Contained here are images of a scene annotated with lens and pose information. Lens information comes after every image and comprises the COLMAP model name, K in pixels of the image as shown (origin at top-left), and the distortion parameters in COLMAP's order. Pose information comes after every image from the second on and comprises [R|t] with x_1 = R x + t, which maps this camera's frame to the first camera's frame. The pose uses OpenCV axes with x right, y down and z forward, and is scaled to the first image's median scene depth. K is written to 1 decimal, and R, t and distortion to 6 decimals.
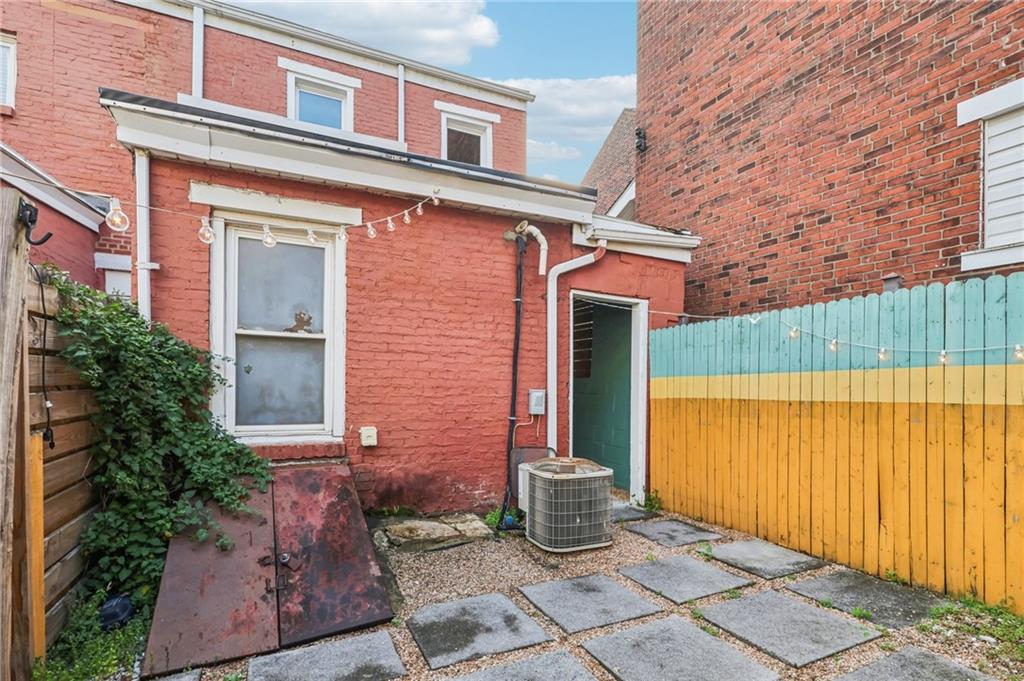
lens RADIAL K [[488.2, 0, 512.4], [0, 488.2, 389.1], [0, 0, 1]] dist [-0.002459, -0.000148]
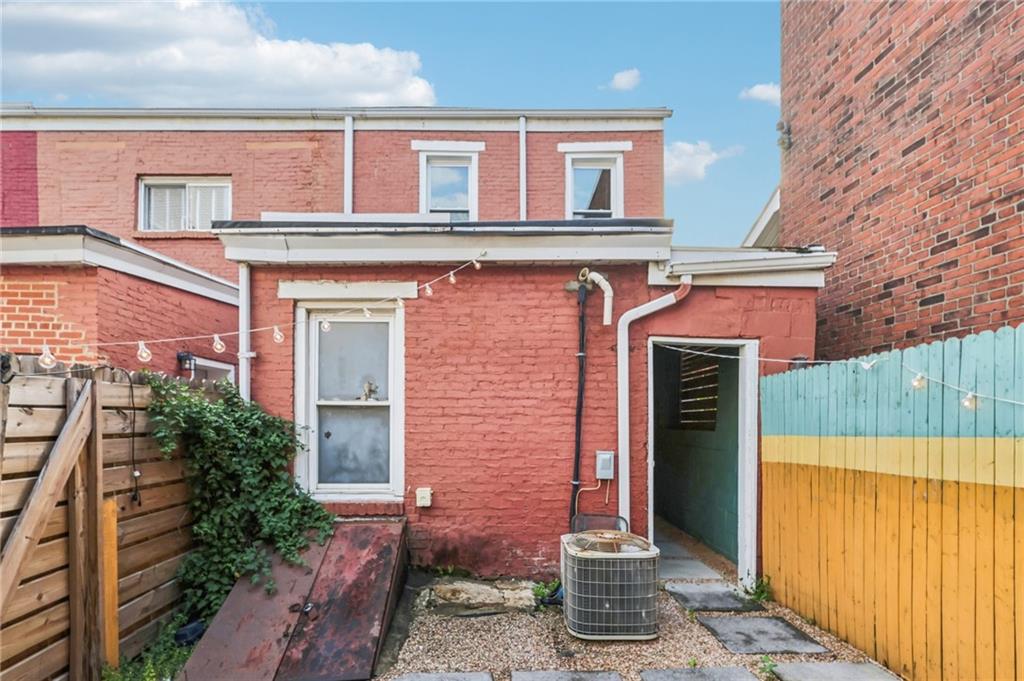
lens RADIAL K [[508.7, 0, 509.6], [0, 508.7, 425.9], [0, 0, 1]] dist [-0.002202, -0.000204]
pose [[0.910329, -0.009011, -0.413787, 0.307371], [0.007135, 0.999956, -0.006079, -0.045605], [0.413824, 0.002582, 0.910353, 0.074356]]
